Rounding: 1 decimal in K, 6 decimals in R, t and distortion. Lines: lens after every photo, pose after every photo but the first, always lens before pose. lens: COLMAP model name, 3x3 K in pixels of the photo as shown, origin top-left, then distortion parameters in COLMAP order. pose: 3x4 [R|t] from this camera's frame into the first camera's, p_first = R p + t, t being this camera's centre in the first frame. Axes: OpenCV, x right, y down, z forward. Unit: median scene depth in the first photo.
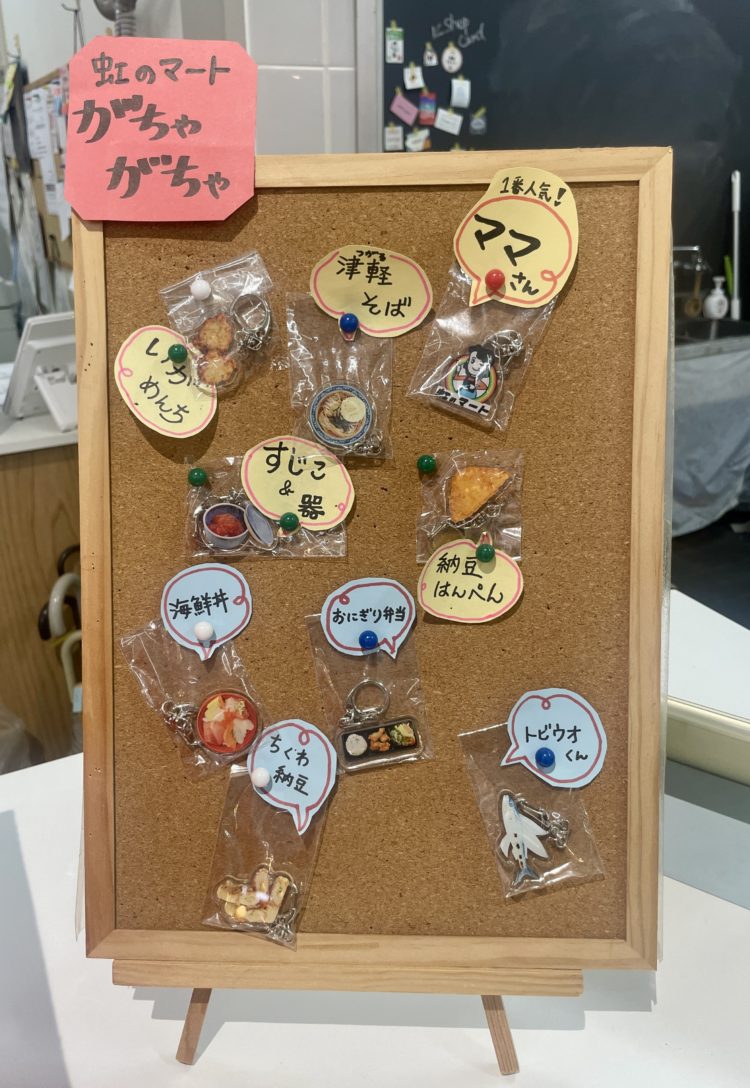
lens RADIAL K [[819.8, 0, 375.9], [0, 819.8, 546.5], [0, 0, 1]] dist [0.083089, -0.000351]
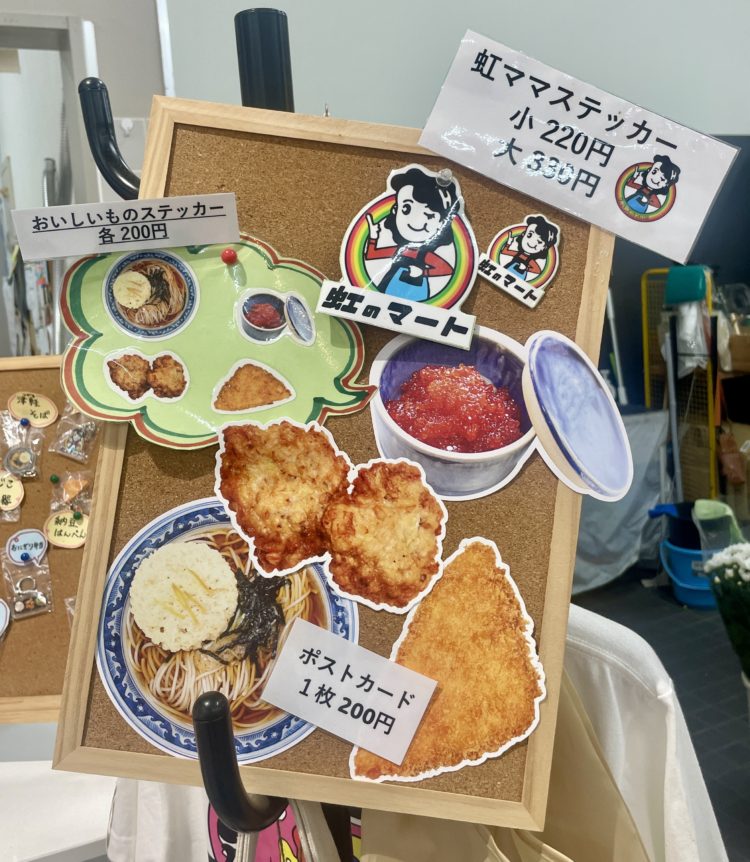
lens RADIAL K [[821.6, 0, 374.9], [0, 821.6, 429.5], [0, 0, 1]] dist [0.039119, 0.000000]
pose [[0.999016, -0.041774, -0.014917, 0.990376], [0.036841, 0.968704, -0.245471, 0.365155], [0.024705, 0.244680, 0.969289, -1.254855]]
